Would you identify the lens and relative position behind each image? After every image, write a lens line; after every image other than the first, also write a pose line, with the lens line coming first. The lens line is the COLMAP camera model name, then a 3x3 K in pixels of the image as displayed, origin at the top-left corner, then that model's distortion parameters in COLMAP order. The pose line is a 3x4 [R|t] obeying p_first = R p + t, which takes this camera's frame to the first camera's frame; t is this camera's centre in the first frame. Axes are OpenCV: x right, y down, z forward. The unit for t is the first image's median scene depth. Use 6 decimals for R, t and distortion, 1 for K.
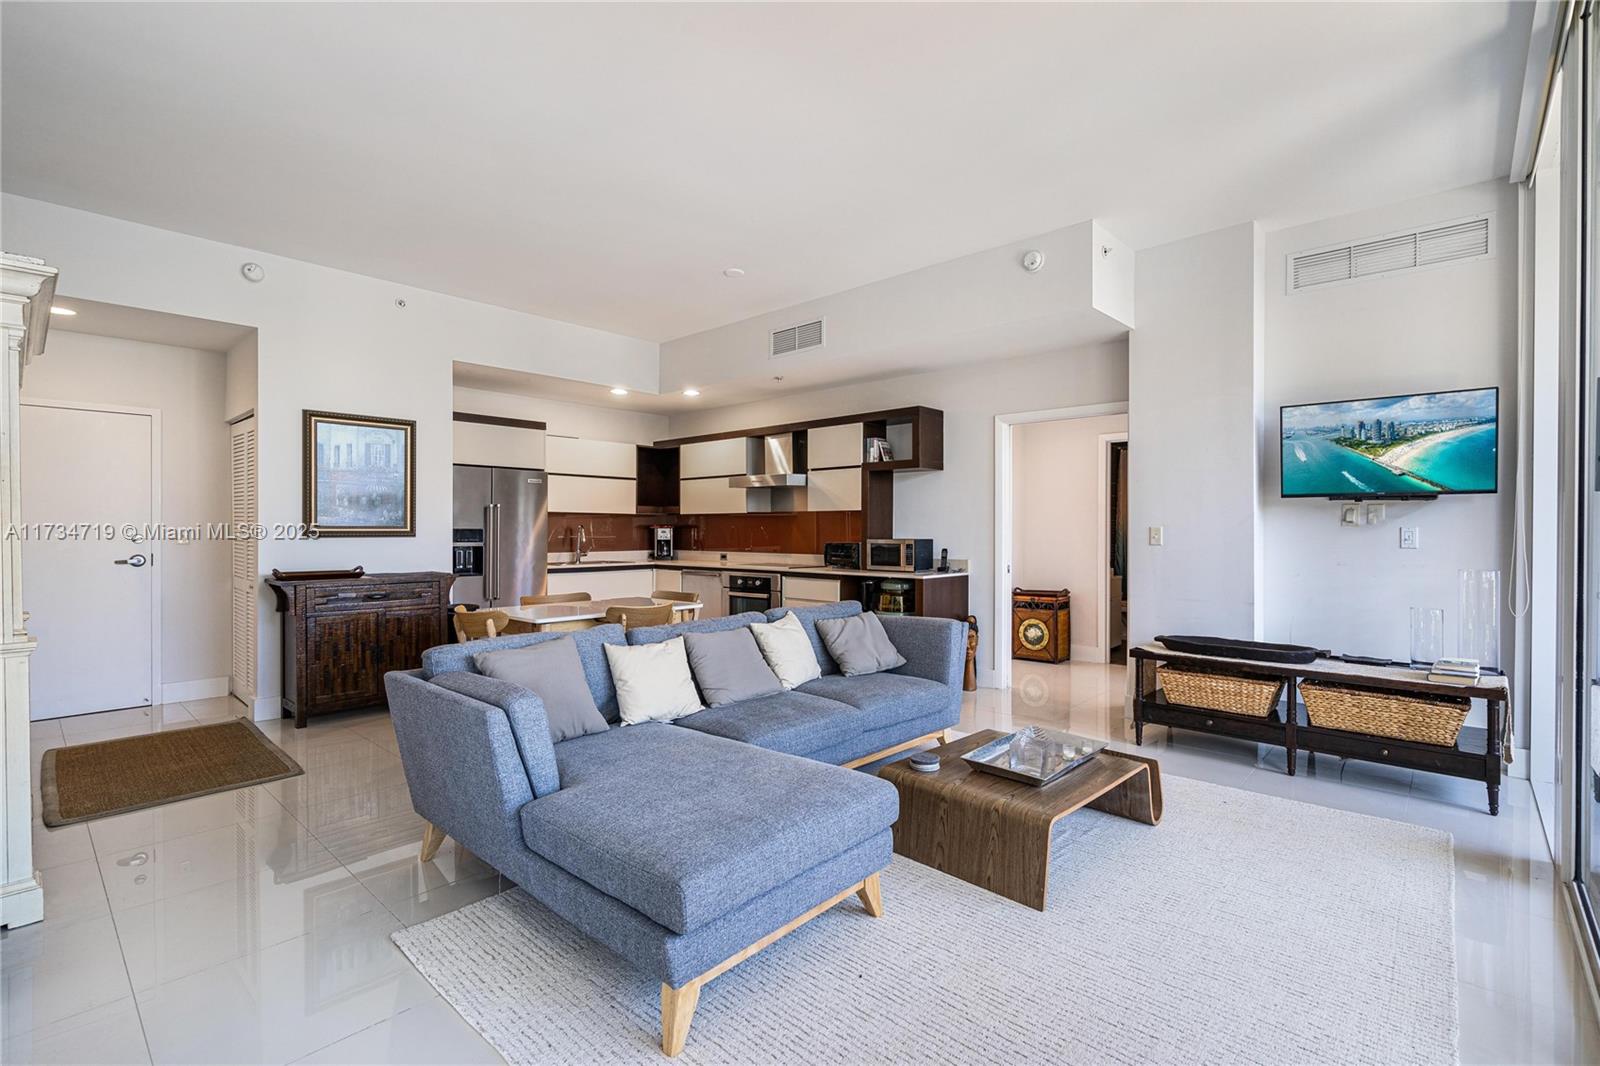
lens RADIAL K [[722.1, 0, 795.8], [0, 722.1, 528.6], [0, 0, 1]] dist [-0.008768, 0.002467]
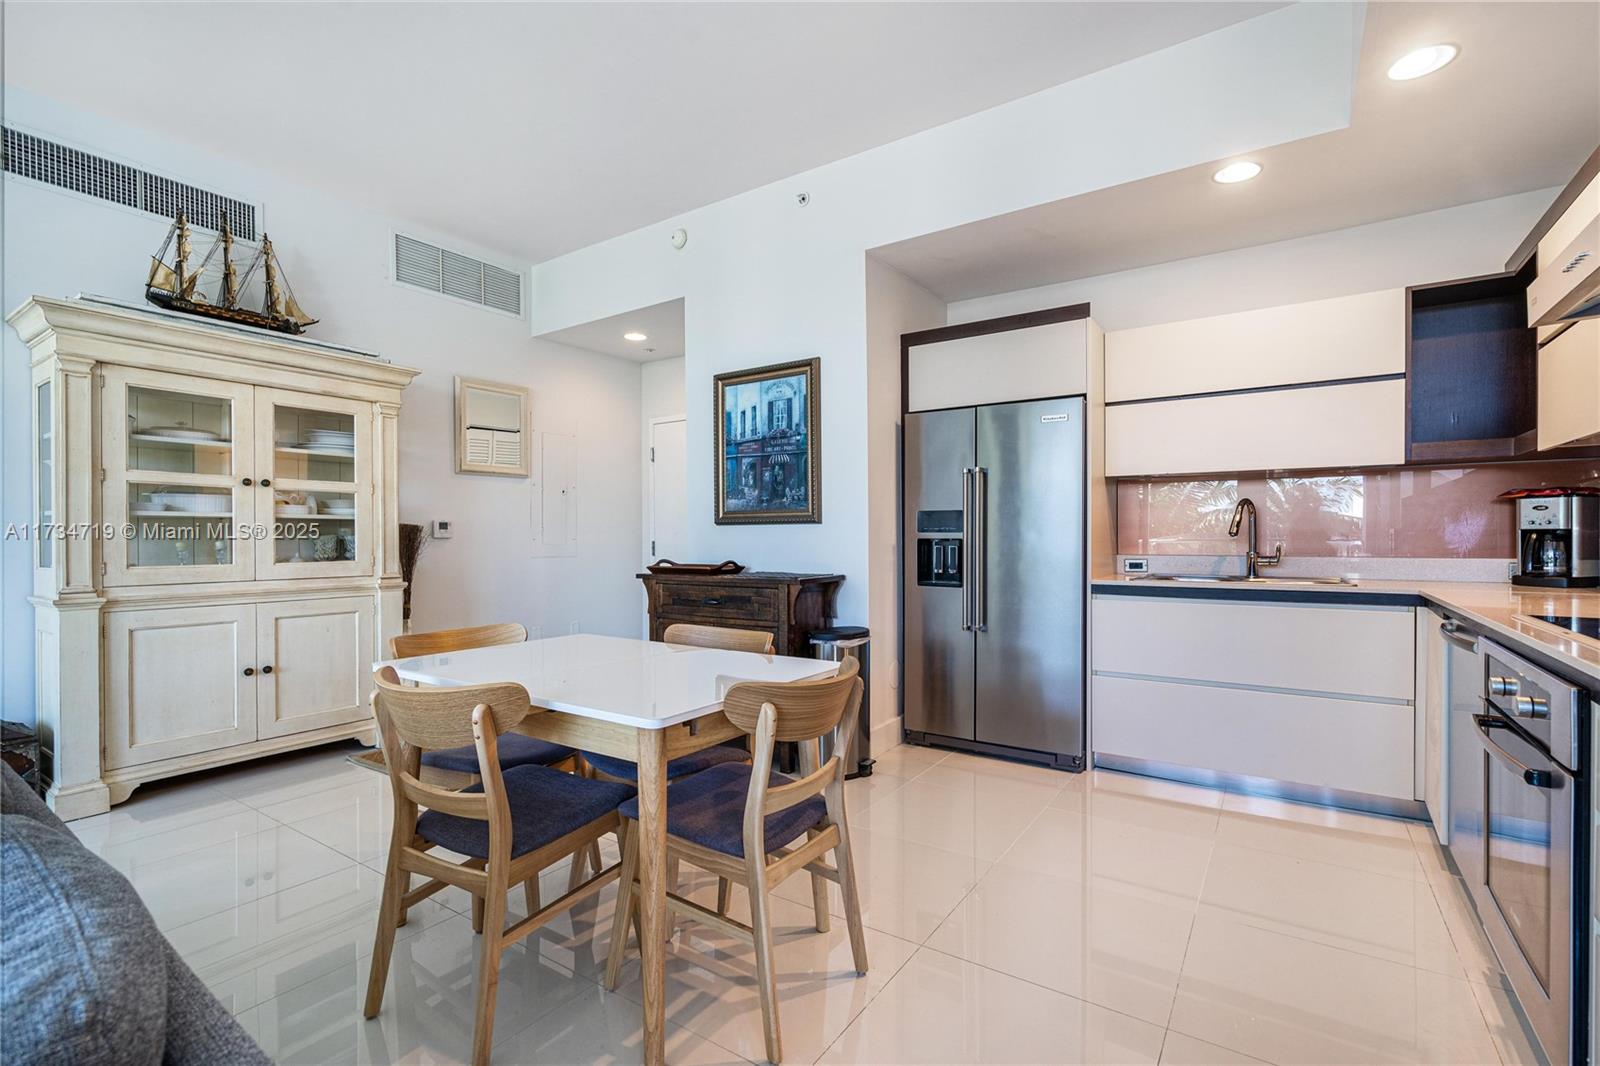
lens RADIAL K [[722.1, 0, 820.6], [0, 722.1, 542.5], [0, 0, 1]] dist [-0.008768, 0.002467]
pose [[0.159691, 0.005848, -0.987150, 0.140383], [0.006805, 0.999952, 0.007024, 0.021503], [0.987144, -0.007839, 0.159644, 0.761005]]
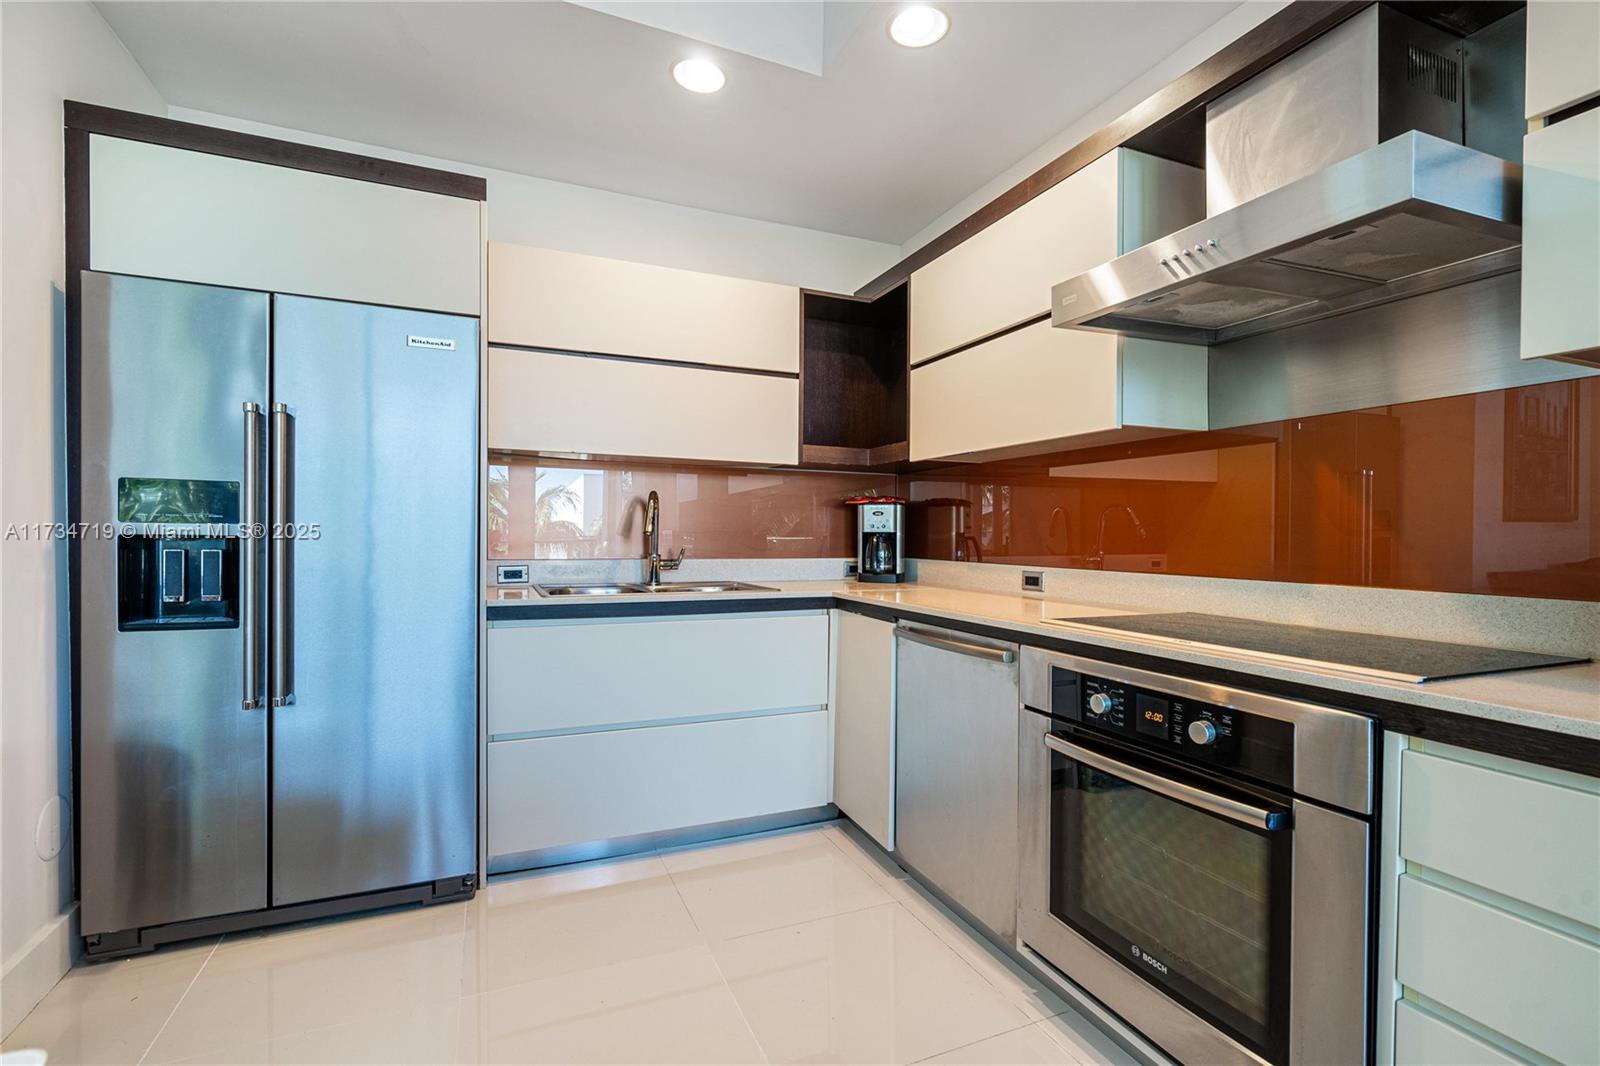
lens RADIAL K [[722.1, 0, 797.6], [0, 722.1, 544.2], [0, 0, 1]] dist [-0.008768, 0.002467]
pose [[0.913143, 0.011811, -0.407467, -0.075587], [-0.006450, 0.999874, 0.014527, 0.020826], [0.407587, -0.010637, 0.913104, 0.784200]]
